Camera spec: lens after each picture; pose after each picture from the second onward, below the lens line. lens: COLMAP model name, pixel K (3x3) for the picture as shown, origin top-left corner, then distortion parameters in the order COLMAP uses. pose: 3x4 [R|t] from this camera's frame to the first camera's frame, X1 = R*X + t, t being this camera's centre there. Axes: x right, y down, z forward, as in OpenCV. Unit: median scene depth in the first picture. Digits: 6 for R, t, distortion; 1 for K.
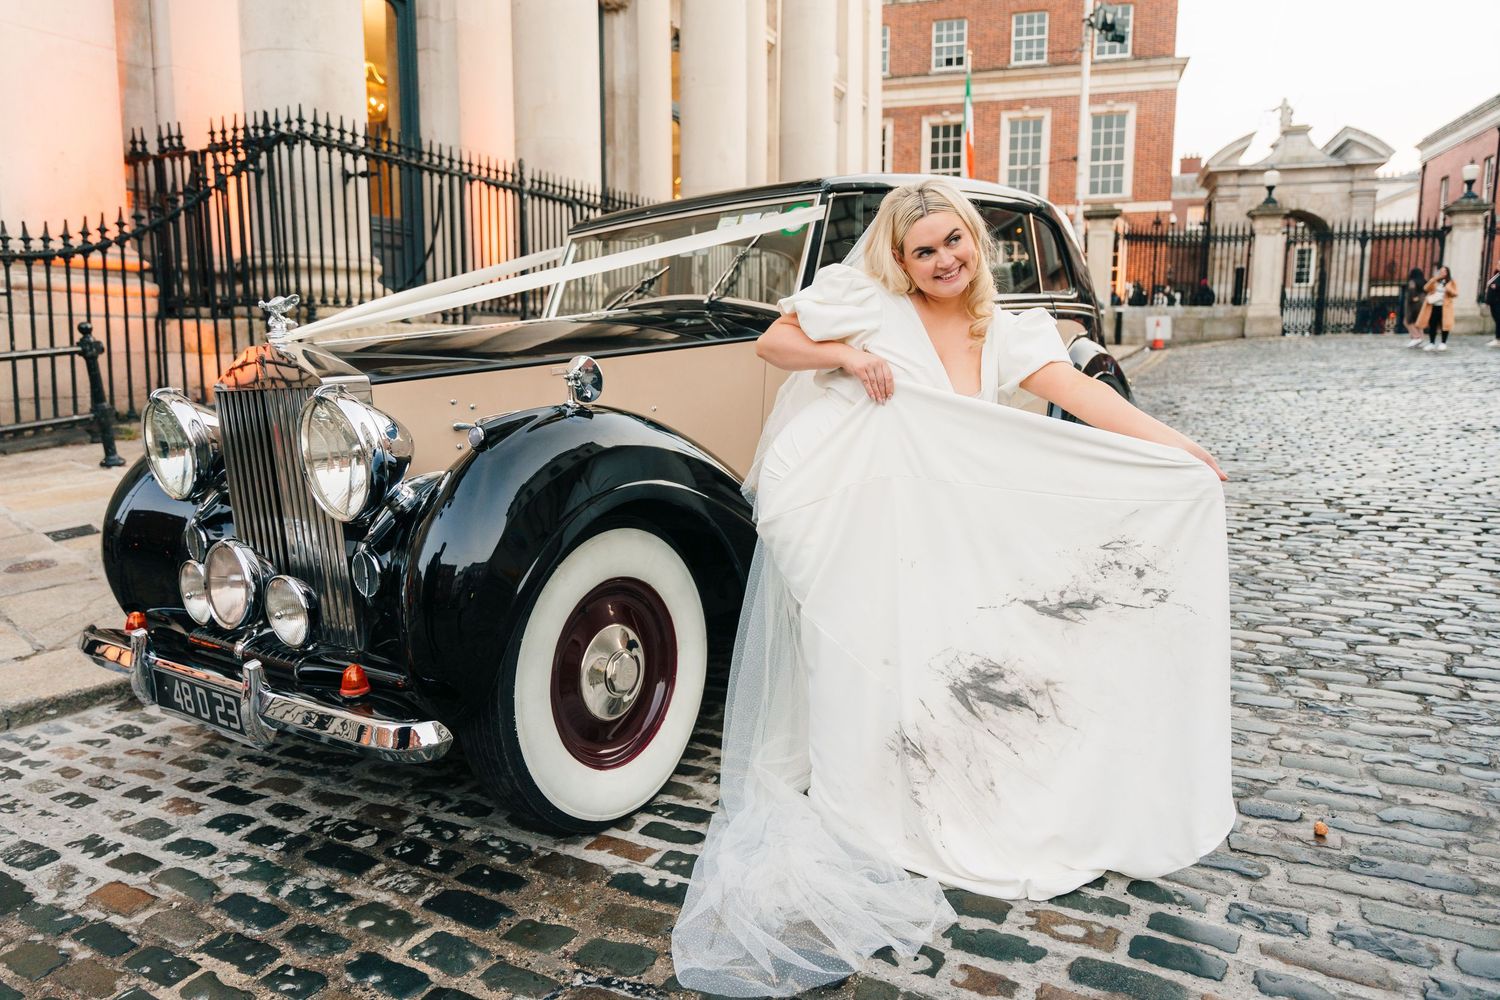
lens RADIAL K [[1091.9, 0, 758.0], [0, 1091.9, 510.0], [0, 0, 1]] dist [0.011977, -0.029999]
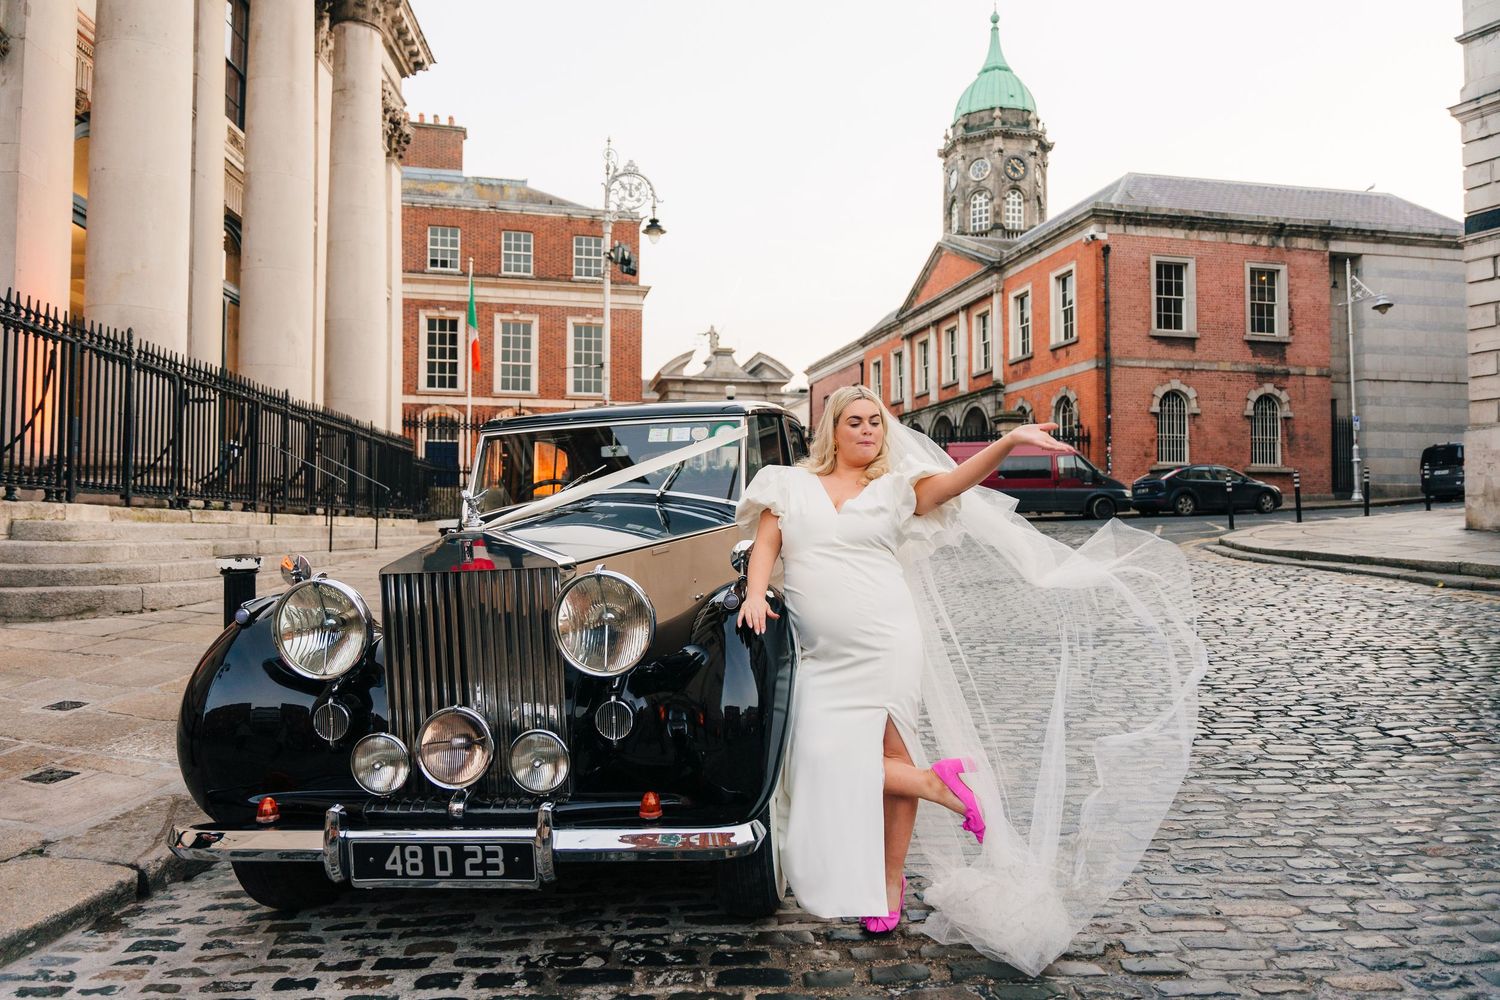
lens RADIAL K [[1091.9, 0, 752.6], [0, 1091.9, 485.5], [0, 0, 1]] dist [0.011977, -0.029999]
pose [[0.847112, 0.021283, 0.530989, -0.558446], [0.075120, 0.984368, -0.159298, 0.003755], [-0.526079, 0.174832, 0.832271, -0.086740]]
